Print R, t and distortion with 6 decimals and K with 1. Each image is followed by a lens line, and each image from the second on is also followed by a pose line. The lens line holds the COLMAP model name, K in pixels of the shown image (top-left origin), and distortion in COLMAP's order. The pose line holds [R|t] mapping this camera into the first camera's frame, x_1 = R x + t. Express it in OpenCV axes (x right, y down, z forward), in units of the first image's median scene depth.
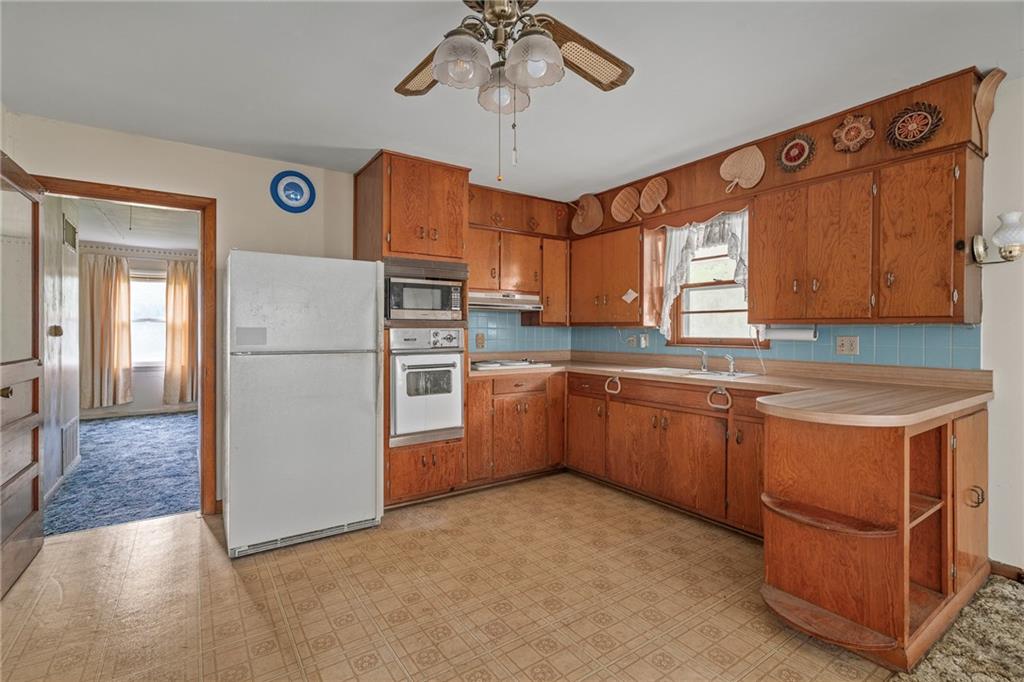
lens RADIAL K [[463.8, 0, 505.9], [0, 463.8, 336.2], [0, 0, 1]] dist [-0.000977, 0.000463]
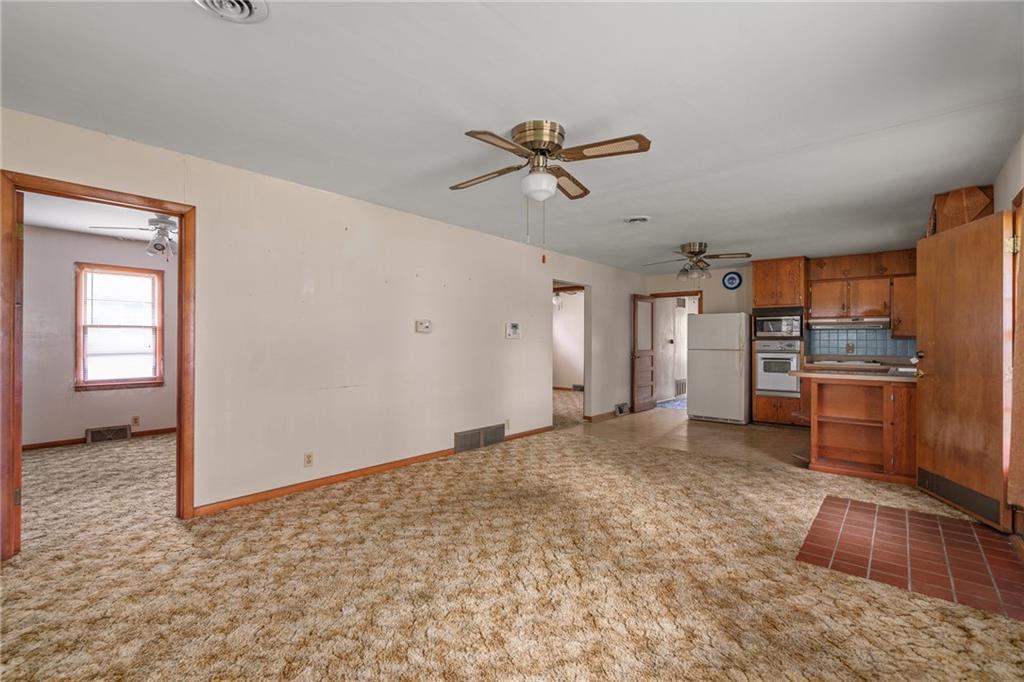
lens RADIAL K [[463.8, 0, 512.4], [0, 463.8, 339.7], [0, 0, 1]] dist [-0.000977, 0.000463]
pose [[0.288624, 0.000240, -0.957442, 1.731161], [-0.011180, 0.999933, -0.003119, -0.000988], [0.957377, 0.011604, 0.288608, -0.842858]]
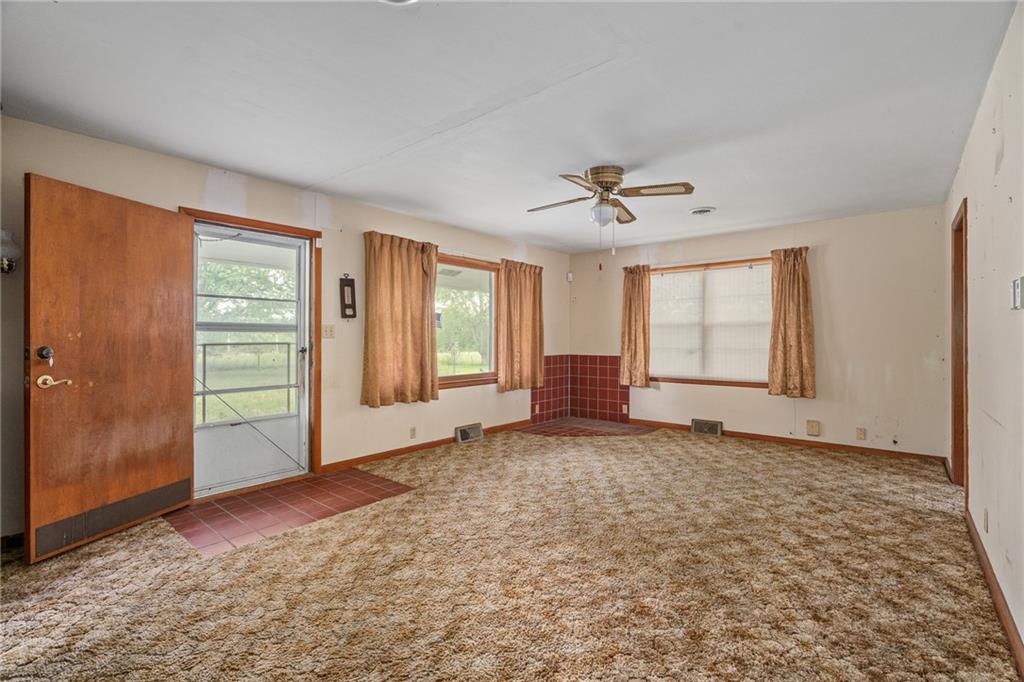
lens RADIAL K [[463.8, 0, 507.5], [0, 463.8, 338.1], [0, 0, 1]] dist [-0.000977, 0.000463]
pose [[-0.279834, -0.002470, 0.960045, -0.336184], [0.005895, 0.999973, 0.004291, -0.000629], [-0.960030, 0.006860, -0.279812, 0.096731]]
